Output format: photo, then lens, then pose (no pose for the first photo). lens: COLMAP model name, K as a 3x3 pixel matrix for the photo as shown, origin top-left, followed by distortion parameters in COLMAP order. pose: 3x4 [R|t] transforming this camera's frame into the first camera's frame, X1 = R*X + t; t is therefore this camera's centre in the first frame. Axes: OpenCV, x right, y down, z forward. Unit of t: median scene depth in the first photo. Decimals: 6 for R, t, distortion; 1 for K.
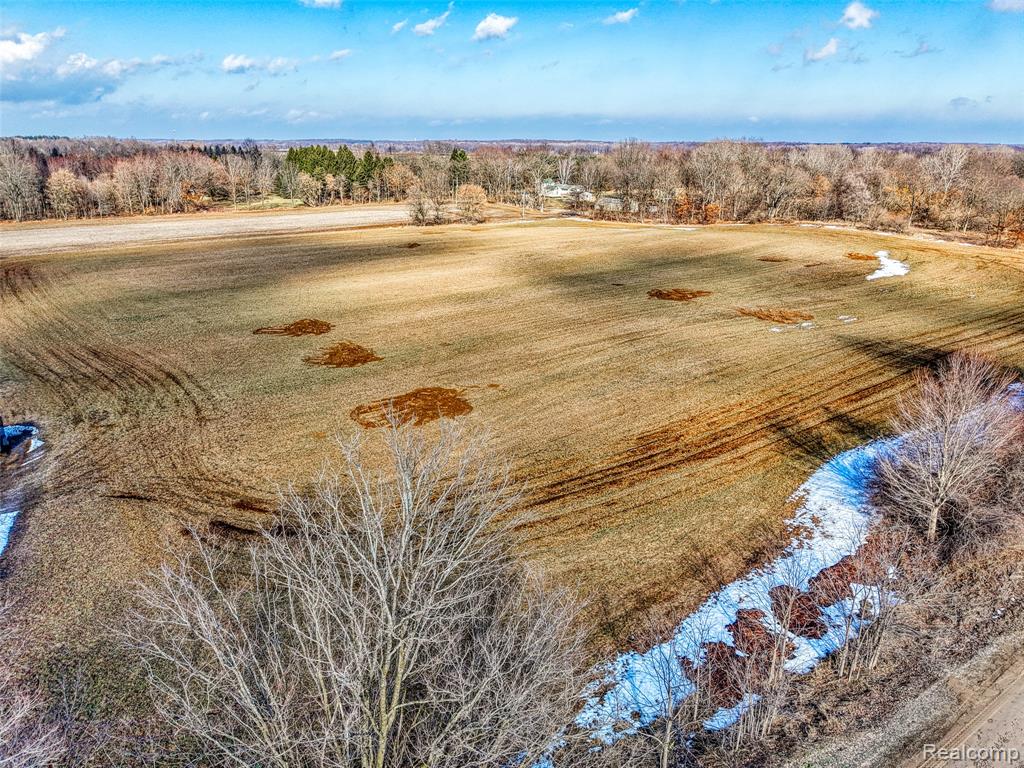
lens RADIAL K [[684.8, 0, 506.9], [0, 684.8, 386.7], [0, 0, 1]] dist [0.014868, -0.012330]
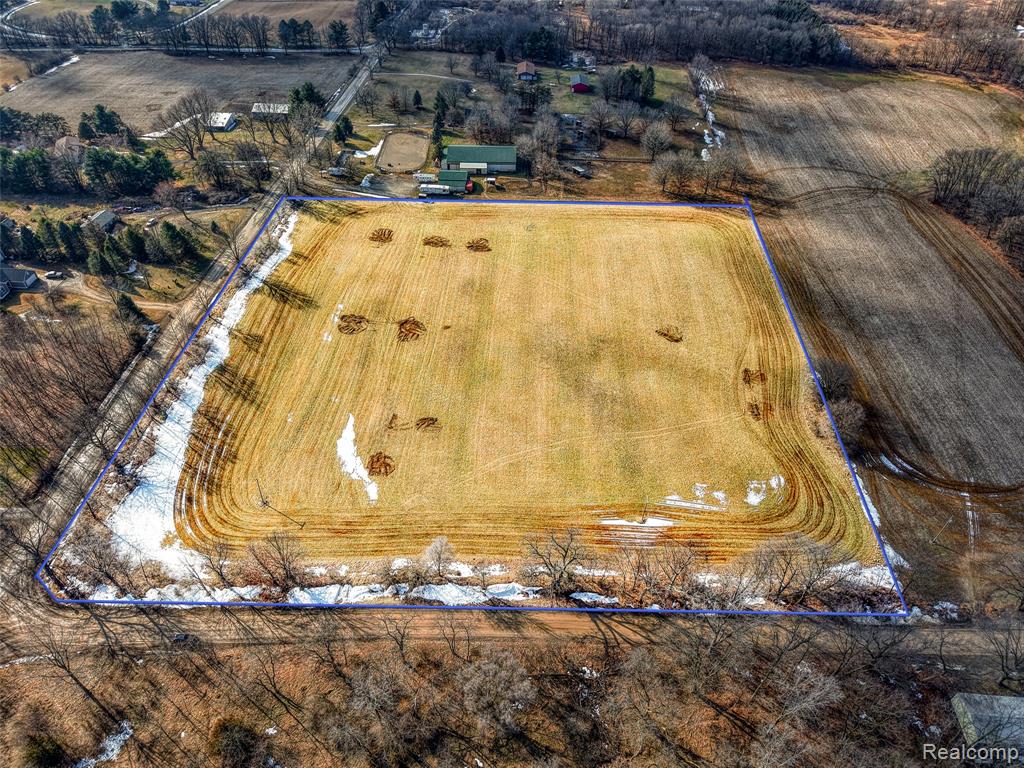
lens RADIAL K [[684.8, 0, 507.9], [0, 684.8, 385.5], [0, 0, 1]] dist [0.014868, -0.012330]
pose [[-0.622619, 0.504310, -0.598346, 3.400890], [-0.279138, 0.571198, 0.771891, -4.181802], [0.731046, 0.647615, -0.214866, 4.417488]]
